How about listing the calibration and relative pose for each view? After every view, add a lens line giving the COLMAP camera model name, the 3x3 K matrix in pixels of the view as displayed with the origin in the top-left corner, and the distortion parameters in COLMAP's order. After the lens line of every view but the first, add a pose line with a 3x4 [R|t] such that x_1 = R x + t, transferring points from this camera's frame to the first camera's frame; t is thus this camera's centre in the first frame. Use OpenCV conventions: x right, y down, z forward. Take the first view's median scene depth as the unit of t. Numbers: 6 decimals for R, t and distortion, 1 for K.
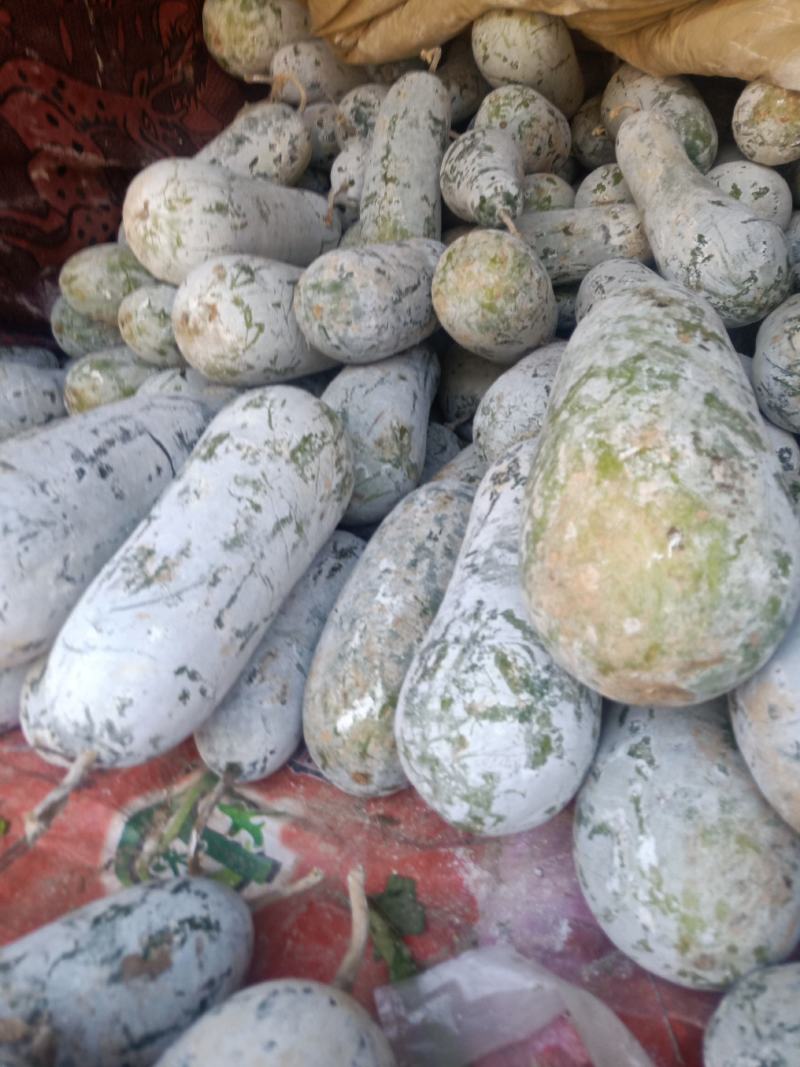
lens RADIAL K [[801.8, 0, 399.8], [0, 801.8, 523.9], [0, 0, 1]] dist [0.034739, -0.007925]
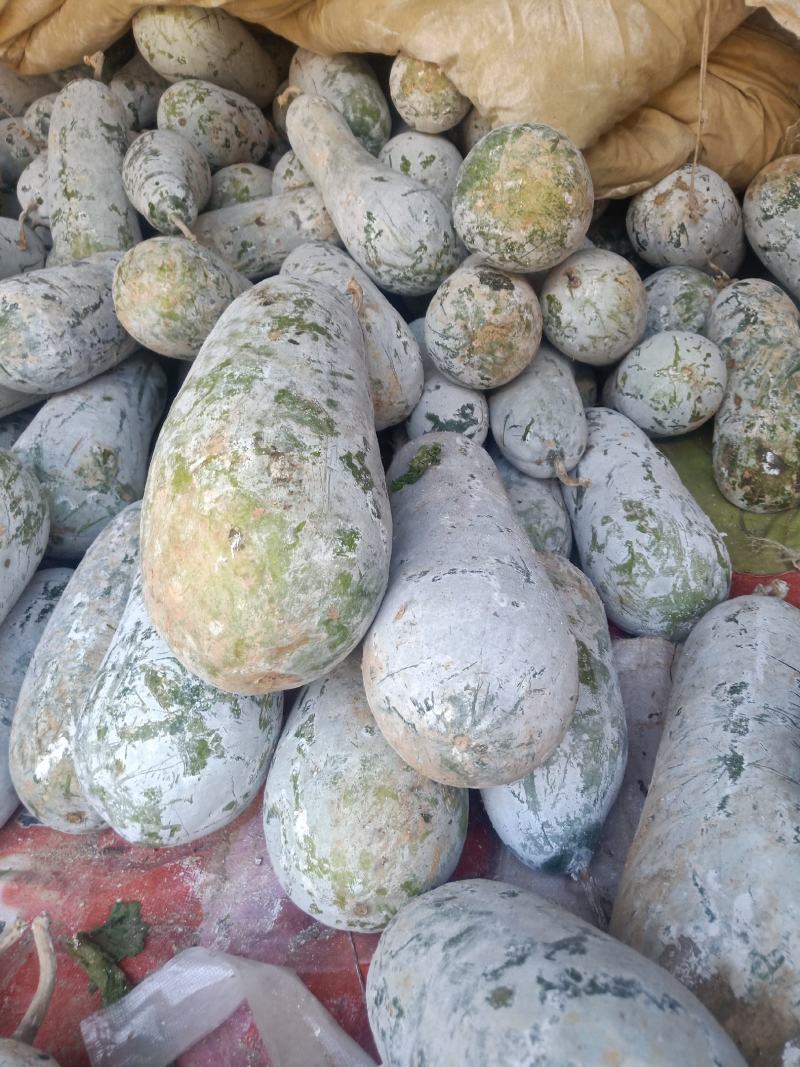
lens RADIAL K [[811.1, 0, 398.6], [0, 811.1, 524.0], [0, 0, 1]] dist [0.029871, -0.018831]
pose [[0.967552, -0.204491, 0.148411, 0.235192], [0.200631, 0.978821, 0.040691, -0.001421], [-0.153589, -0.009594, 0.988088, -0.054791]]
